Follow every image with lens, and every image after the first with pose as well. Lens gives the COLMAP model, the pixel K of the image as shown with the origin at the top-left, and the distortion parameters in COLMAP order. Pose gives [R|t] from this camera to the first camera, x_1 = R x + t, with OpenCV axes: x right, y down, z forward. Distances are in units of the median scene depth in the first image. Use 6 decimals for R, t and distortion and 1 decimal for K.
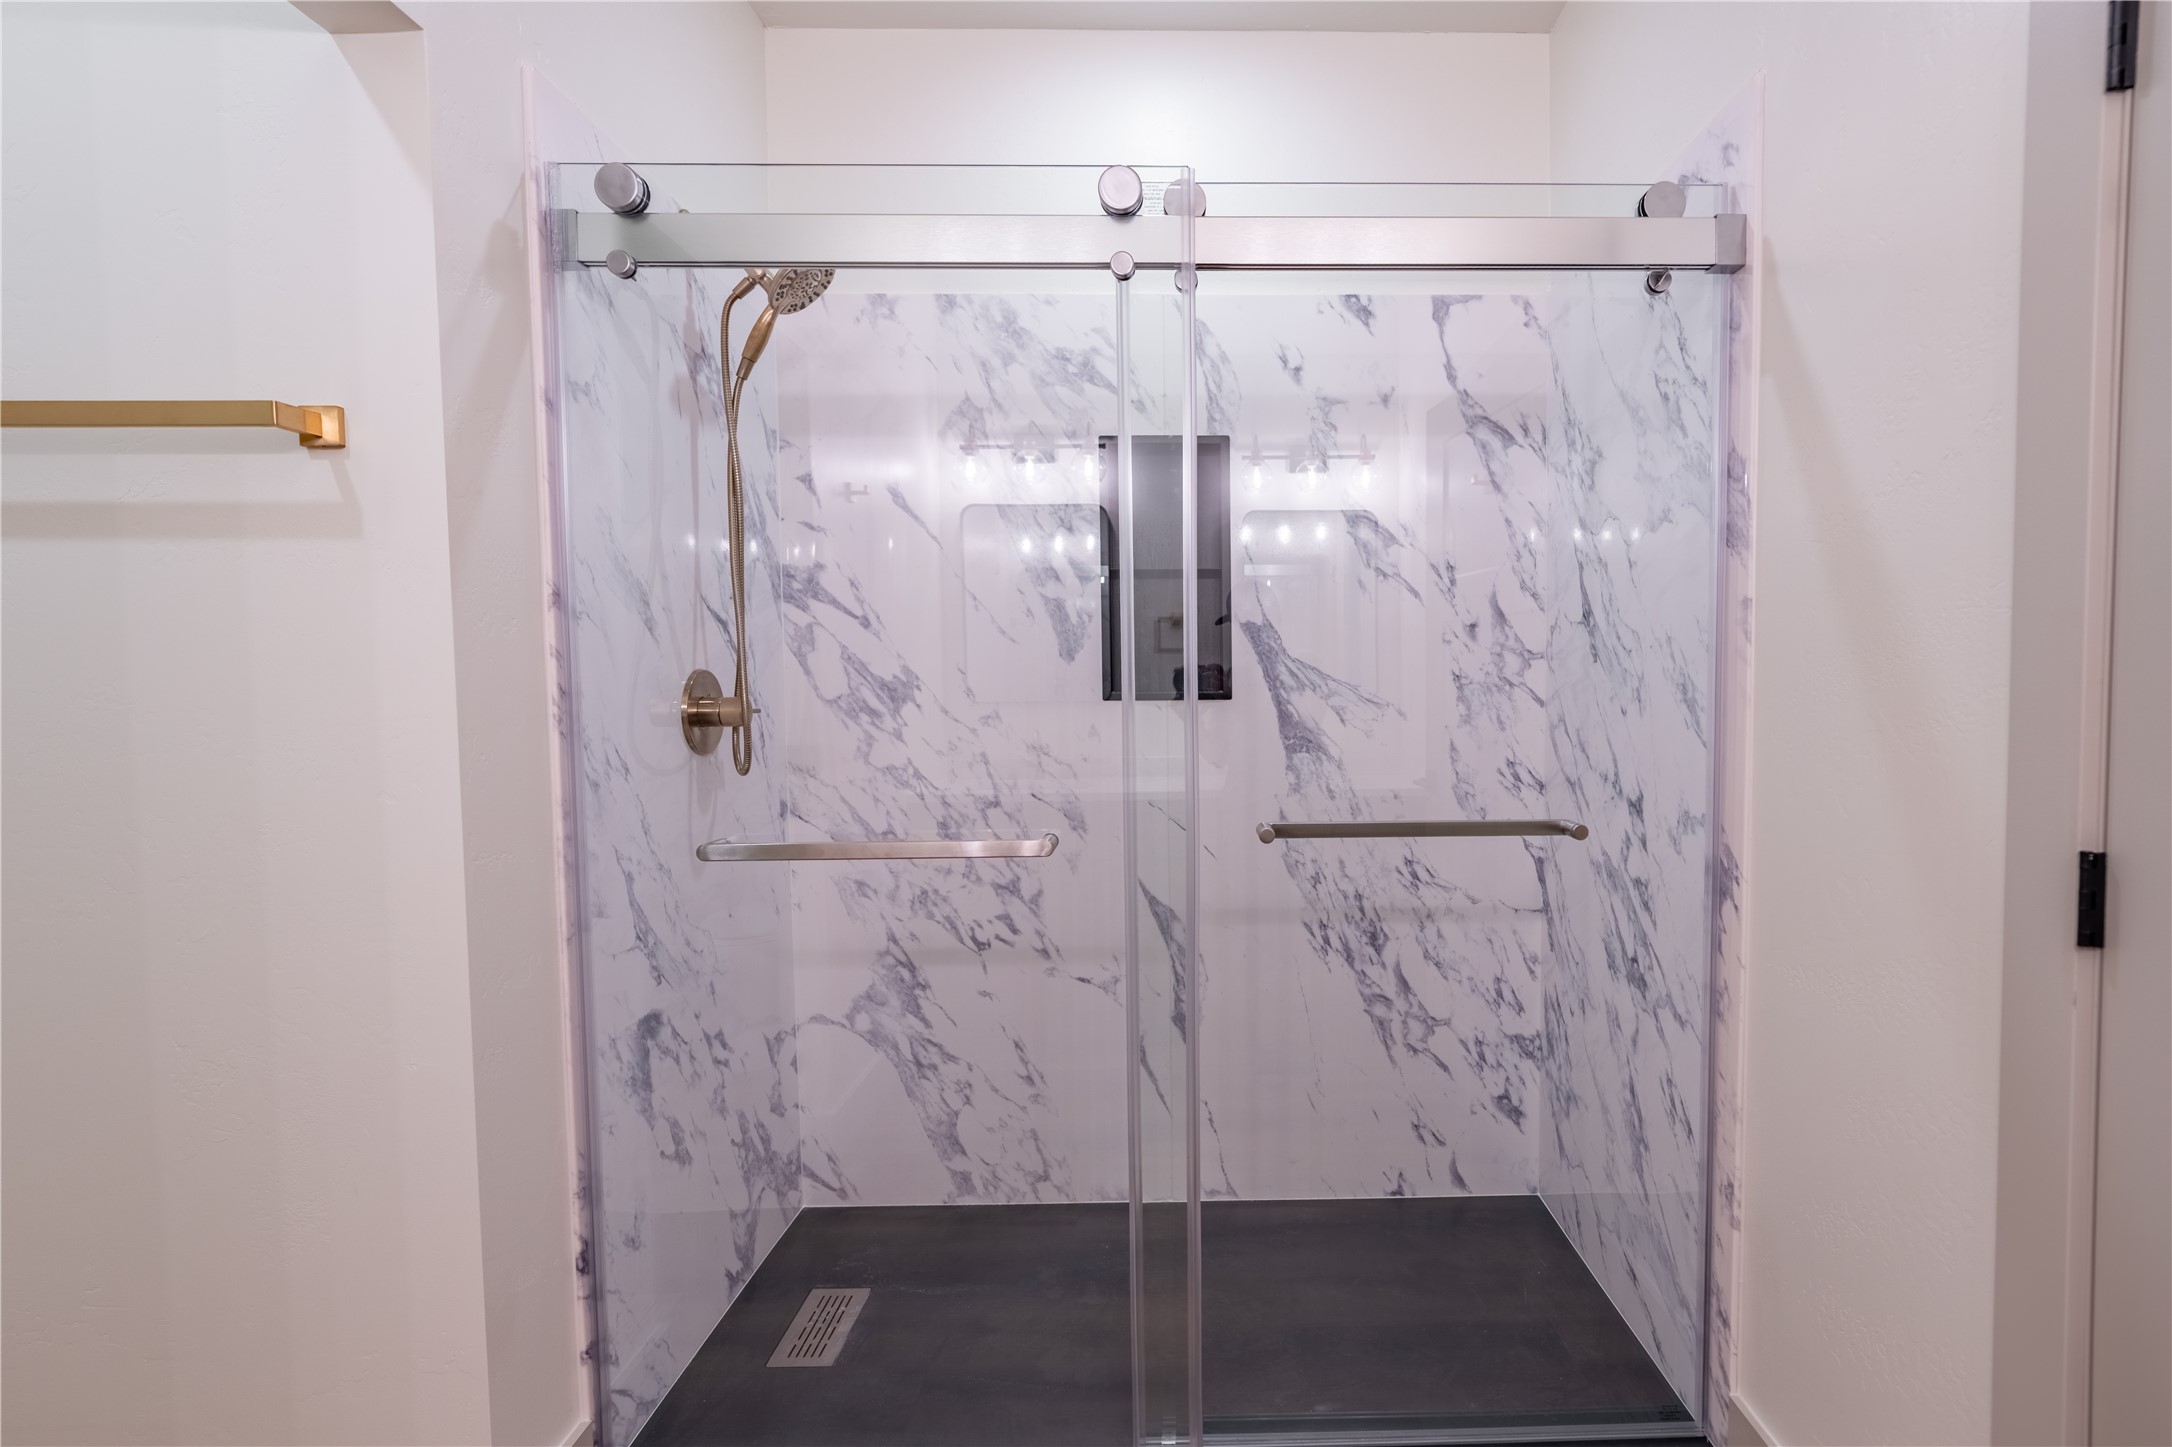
lens RADIAL K [[977.9, 0, 1087.4], [0, 977.9, 730.4], [0, 0, 1]] dist [-0.001380, -0.000046]
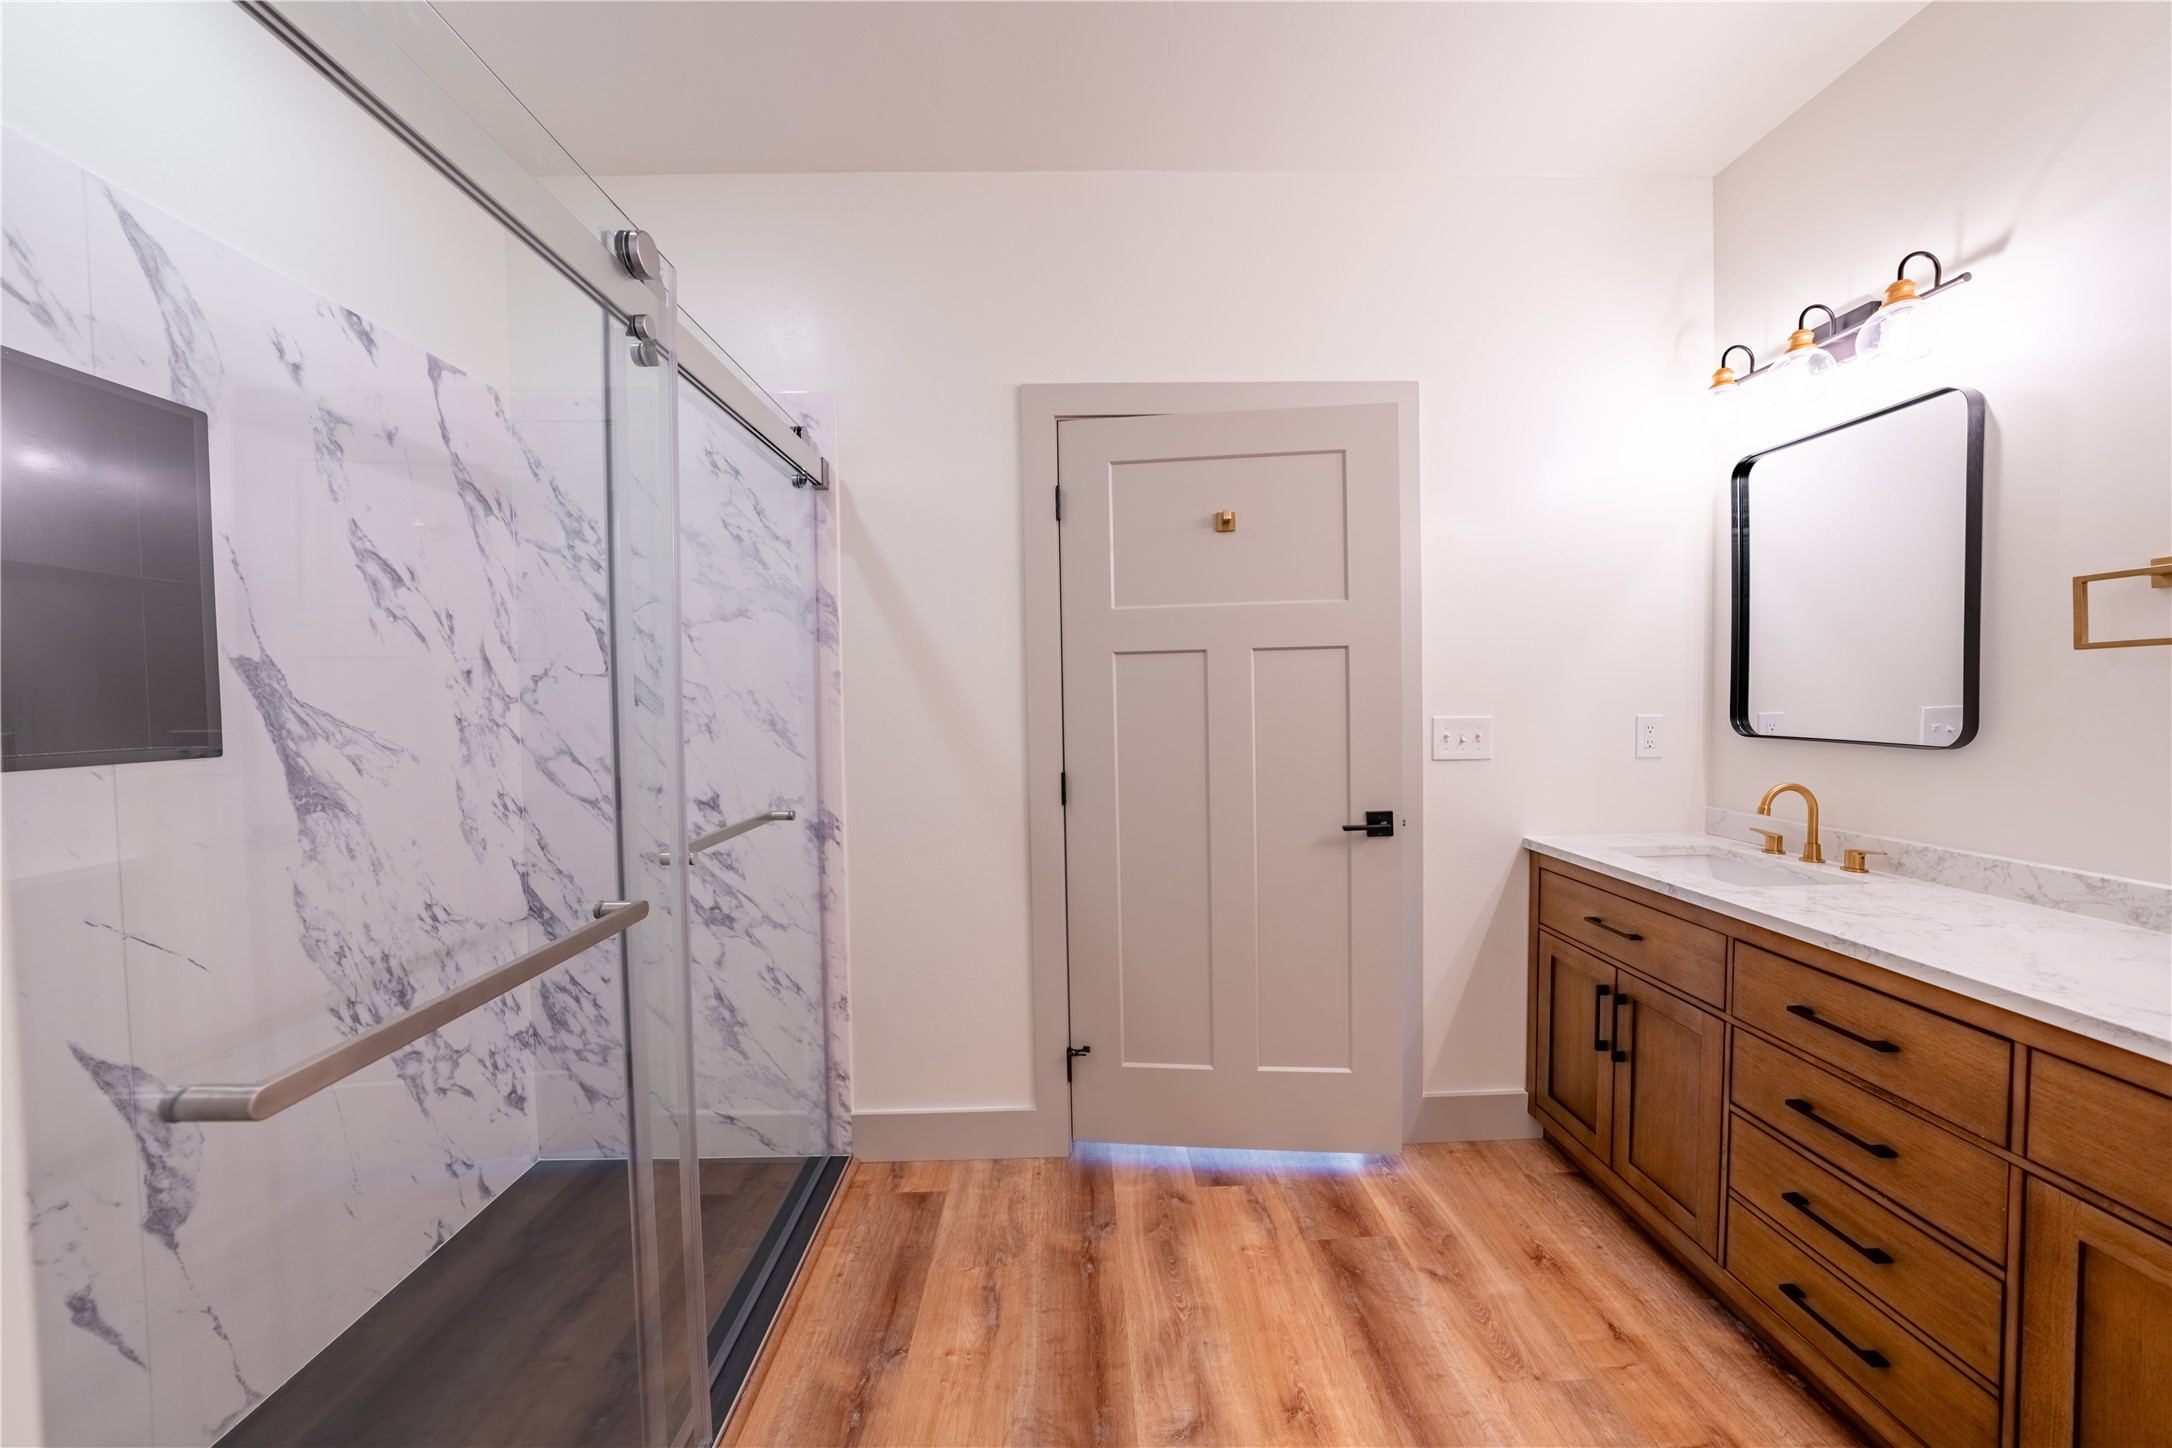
lens RADIAL K [[763.3, 0, 1090.7], [0, 763.3, 719.2], [0, 0, 1]] dist [-0.026633, 0.006479]
pose [[-0.010071, -0.023201, 0.999680, -0.444029], [0.067194, 0.997455, 0.023826, -0.029021], [-0.997689, 0.067413, -0.008486, 0.325072]]
